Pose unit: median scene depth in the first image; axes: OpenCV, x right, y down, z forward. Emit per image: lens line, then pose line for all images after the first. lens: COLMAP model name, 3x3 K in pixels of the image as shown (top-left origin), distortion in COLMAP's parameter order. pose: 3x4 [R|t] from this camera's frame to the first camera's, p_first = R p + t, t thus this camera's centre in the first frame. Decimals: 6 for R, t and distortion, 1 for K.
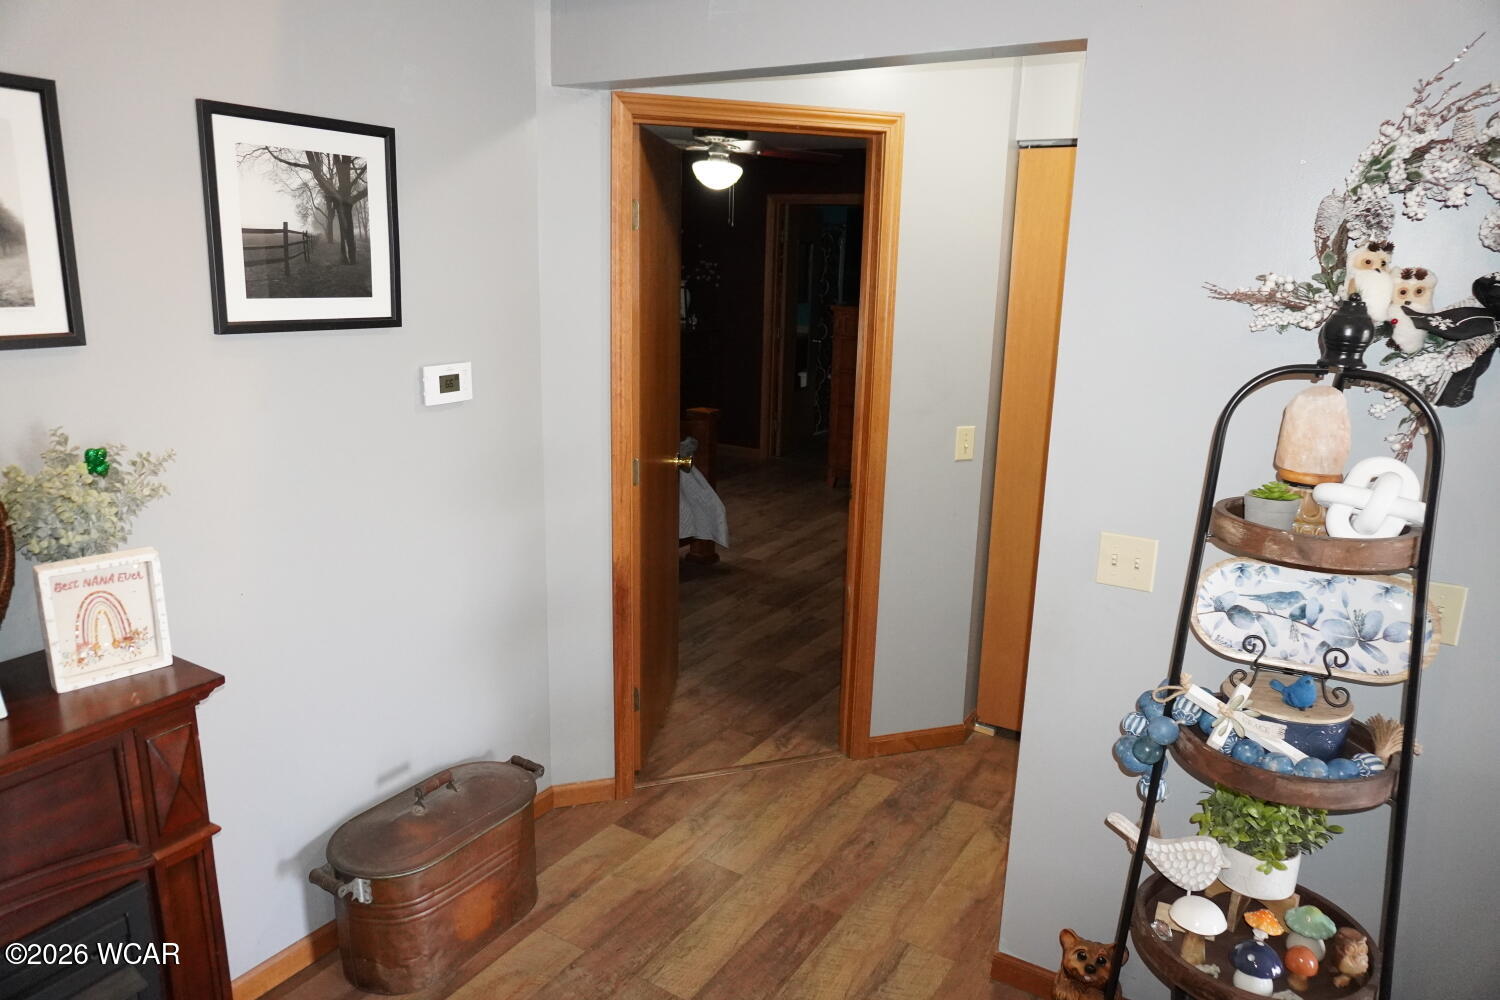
lens RADIAL K [[987.0, 0, 750.0], [0, 987.0, 500.0], [0, 0, 1]] dist [-0.040442, 0.003625]
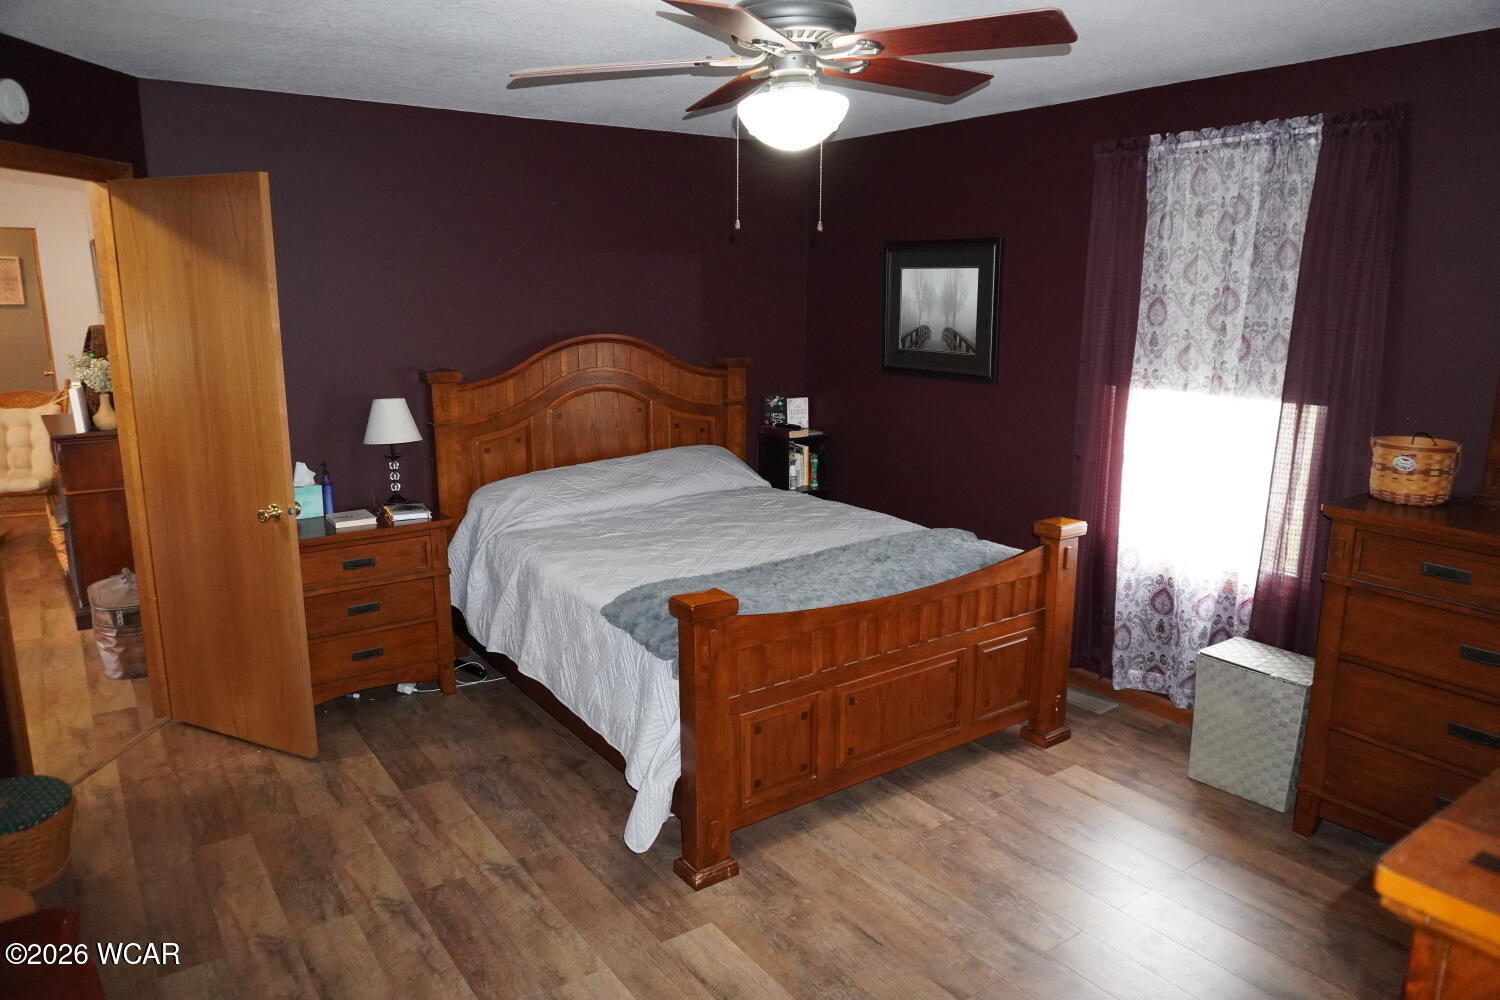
lens RADIAL K [[987.0, 0, 750.0], [0, 987.0, 500.0], [0, 0, 1]] dist [-0.040442, 0.003625]
pose [[-0.360880, 0.181987, -0.914684, 0.468395], [-0.250059, 0.925981, 0.282894, -0.334222], [0.898463, 0.330815, -0.288660, 1.341765]]
